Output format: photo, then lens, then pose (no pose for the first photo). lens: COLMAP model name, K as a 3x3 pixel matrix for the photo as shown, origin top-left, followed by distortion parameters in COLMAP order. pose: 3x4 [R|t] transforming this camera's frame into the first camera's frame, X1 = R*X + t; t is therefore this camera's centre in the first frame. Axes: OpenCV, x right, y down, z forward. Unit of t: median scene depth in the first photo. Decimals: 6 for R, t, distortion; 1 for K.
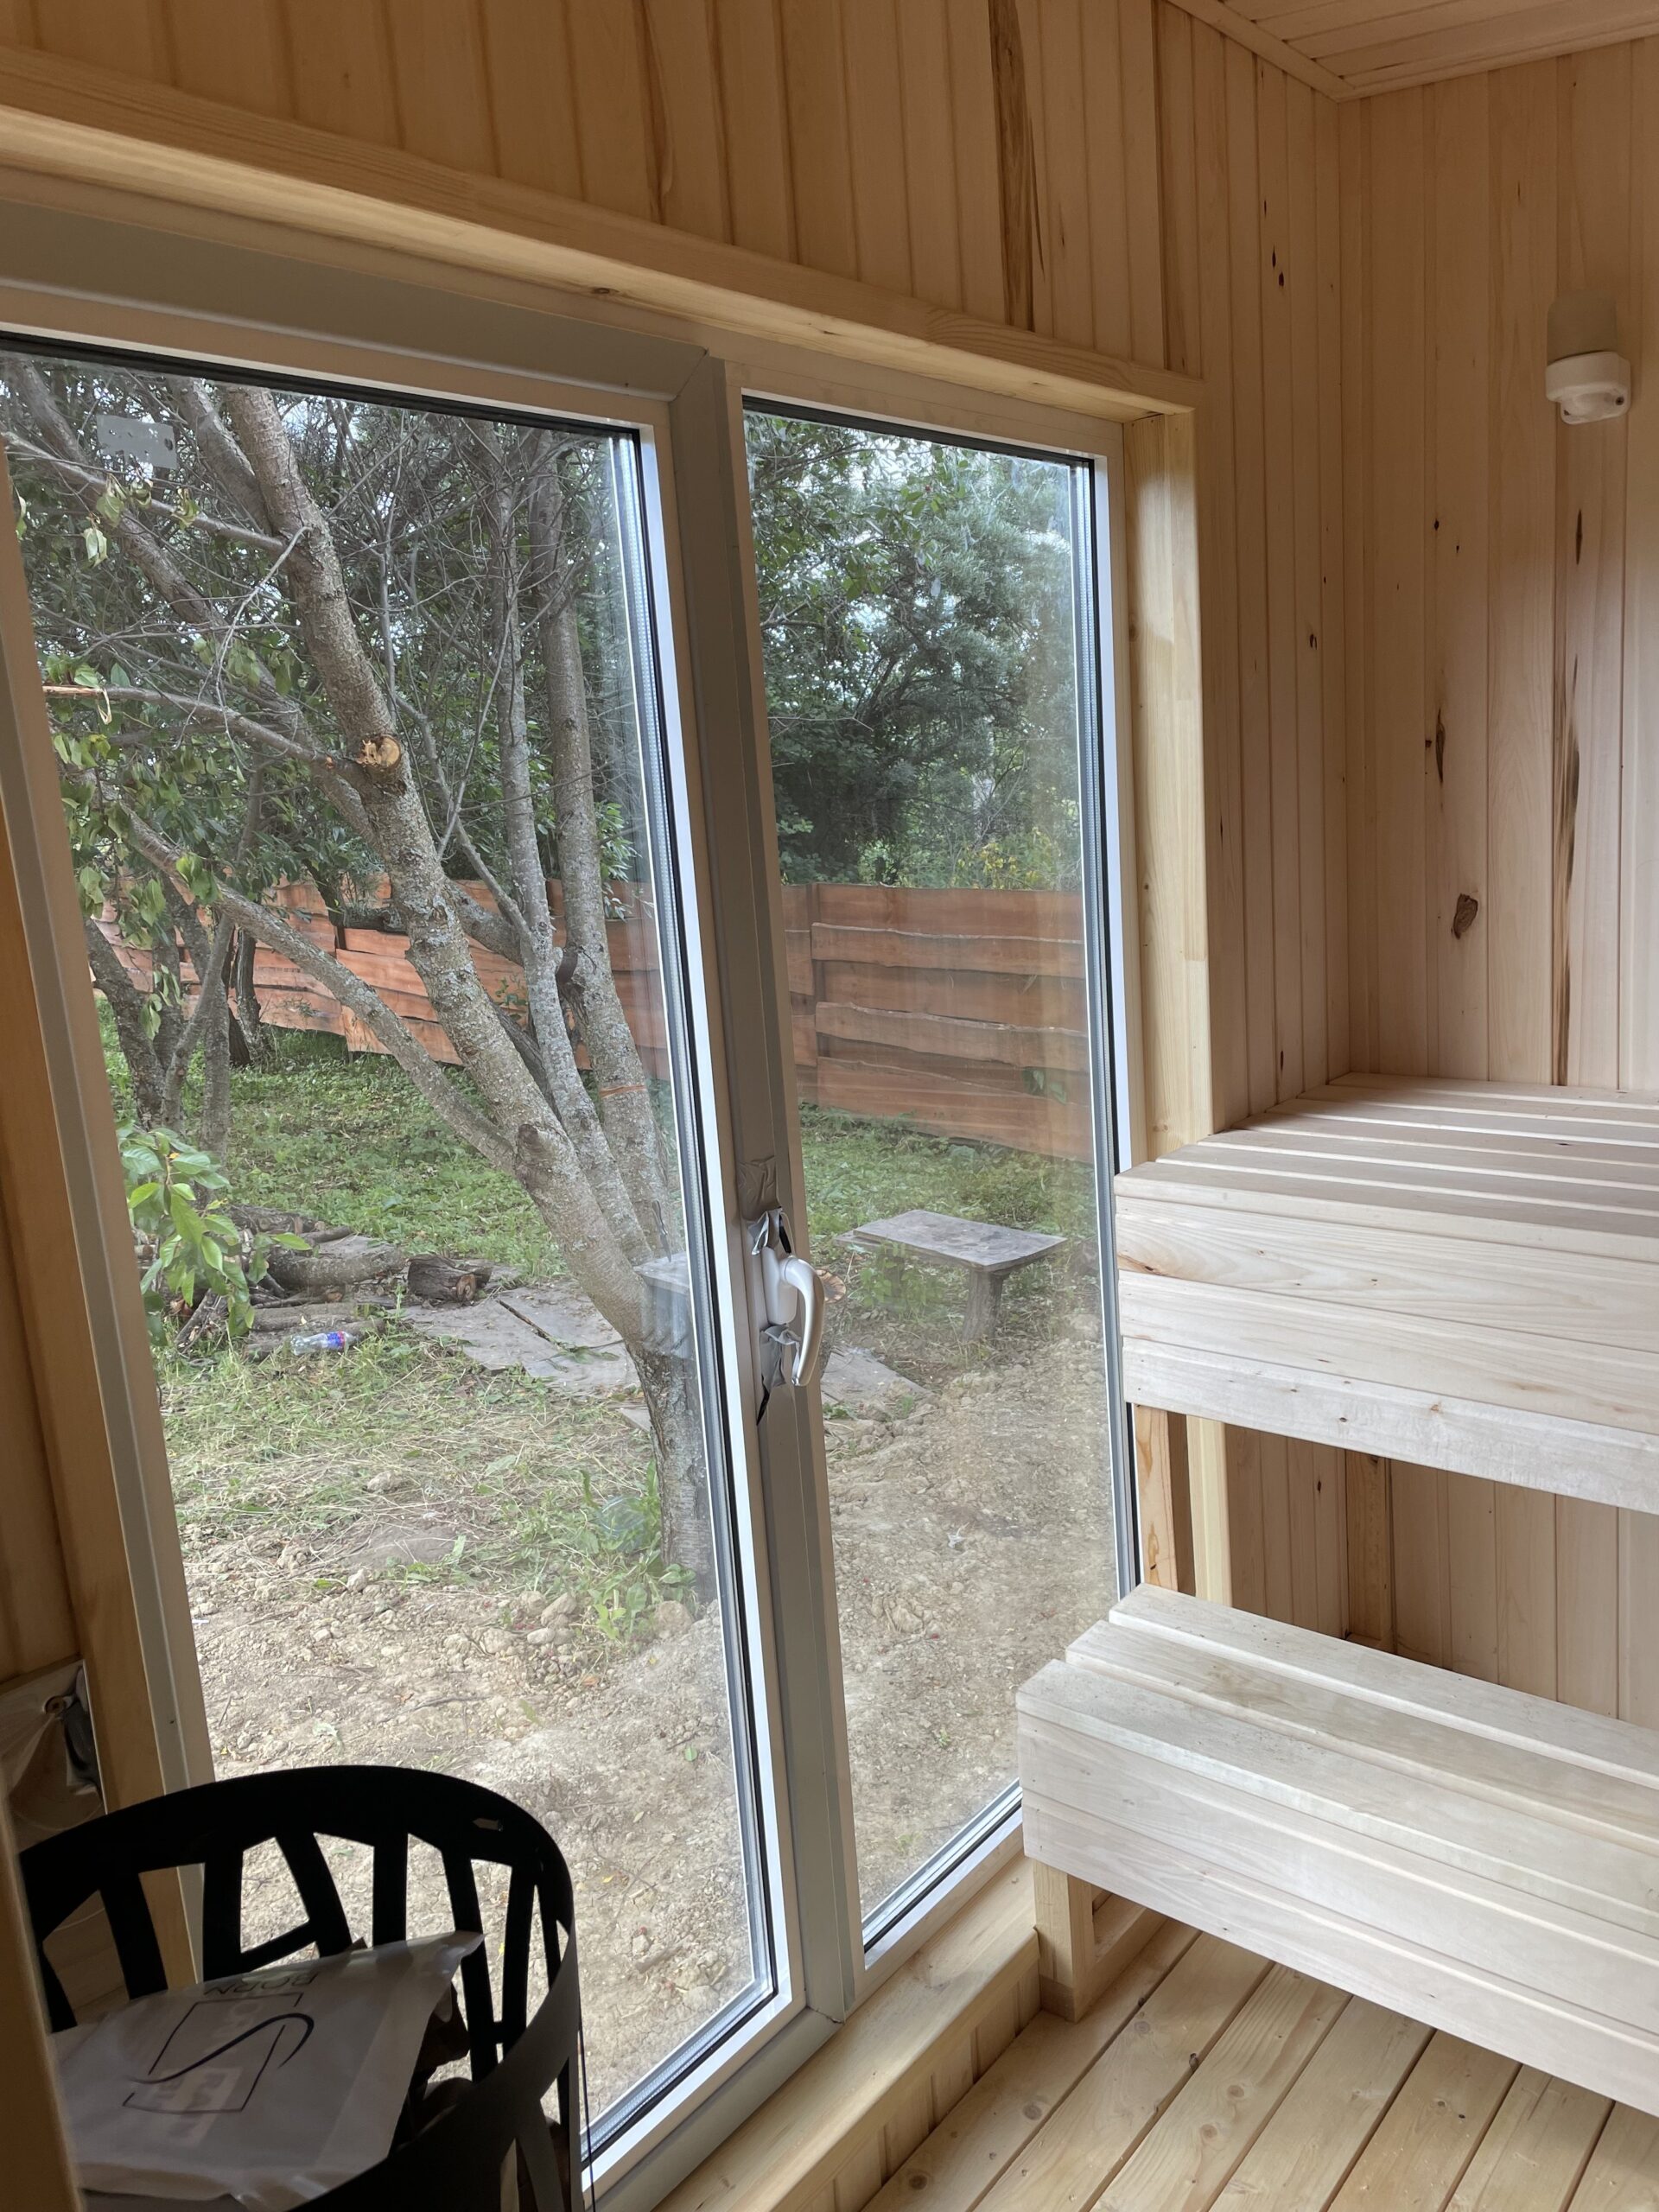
lens RADIAL K [[1662.7, 0, 829.5], [0, 1662.7, 1106.0], [0, 0, 1]] dist [0.081008, -0.108358]
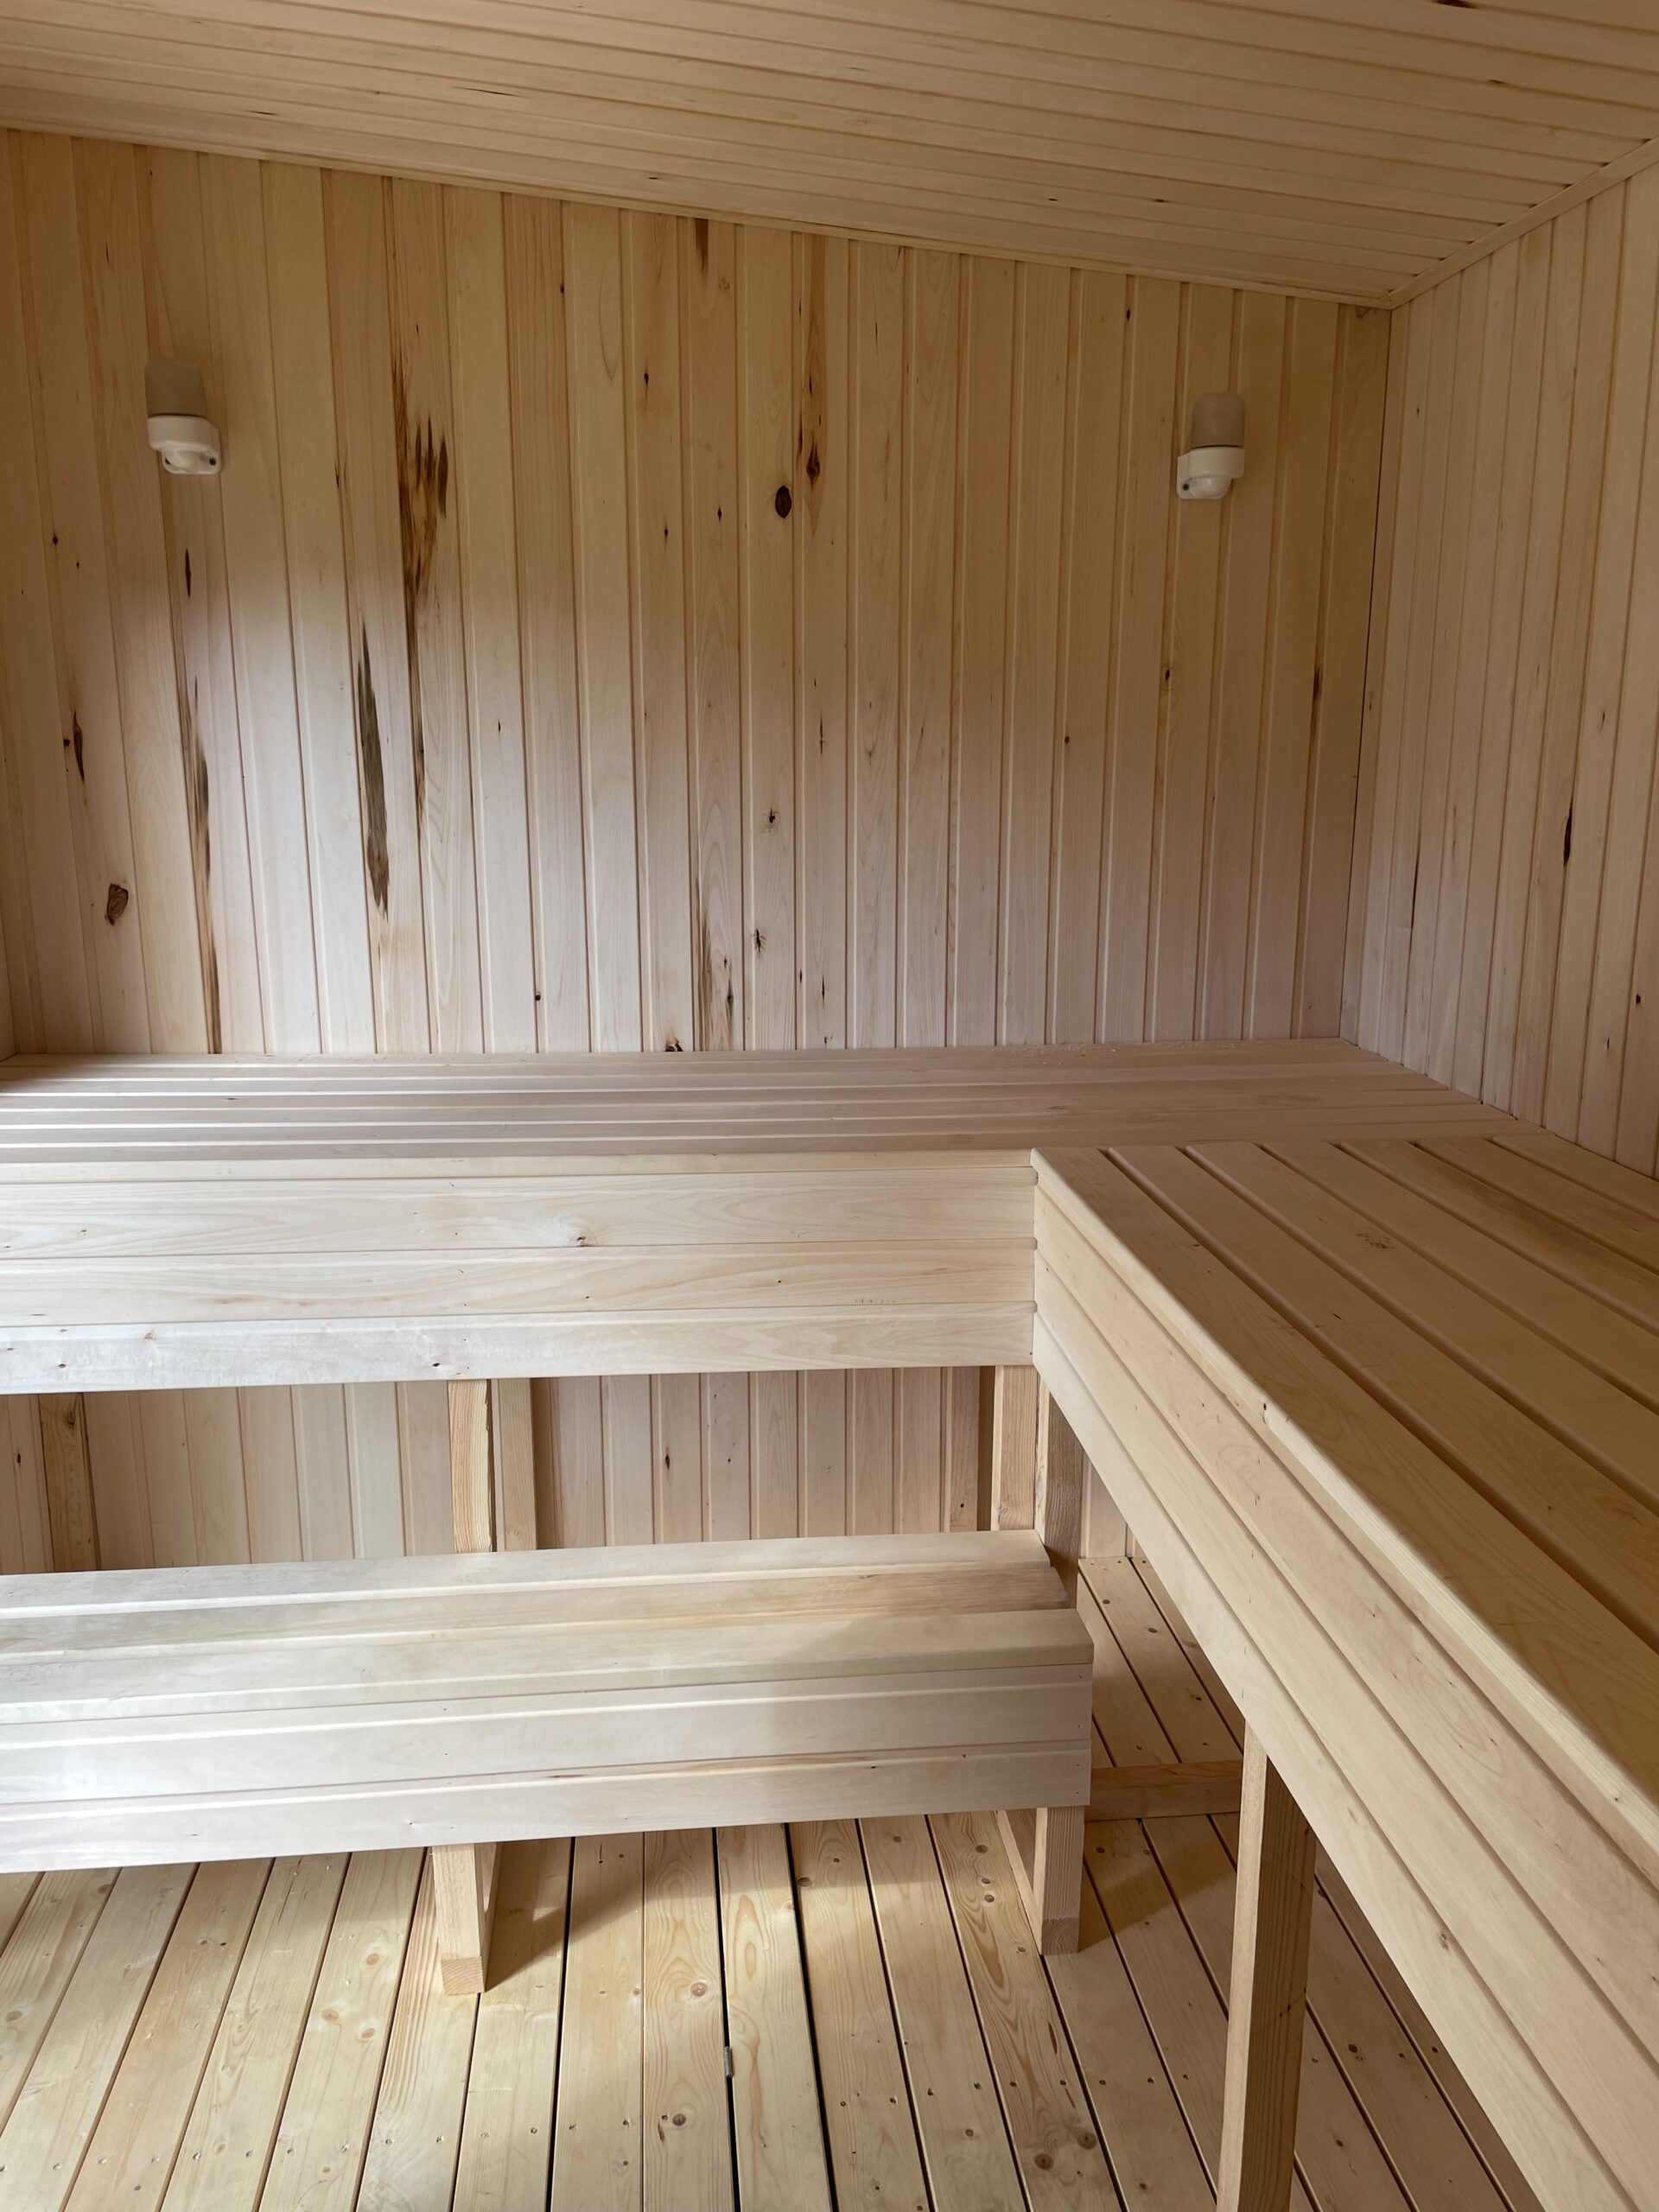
lens RADIAL K [[1662.7, 0, 829.5], [0, 1662.7, 1106.0], [0, 0, 1]] dist [0.081008, -0.108358]
pose [[0.701997, -0.076408, 0.708069, -0.105048], [0.078589, 0.996467, 0.029614, 0.028258], [-0.707830, 0.034858, 0.705522, -0.123735]]
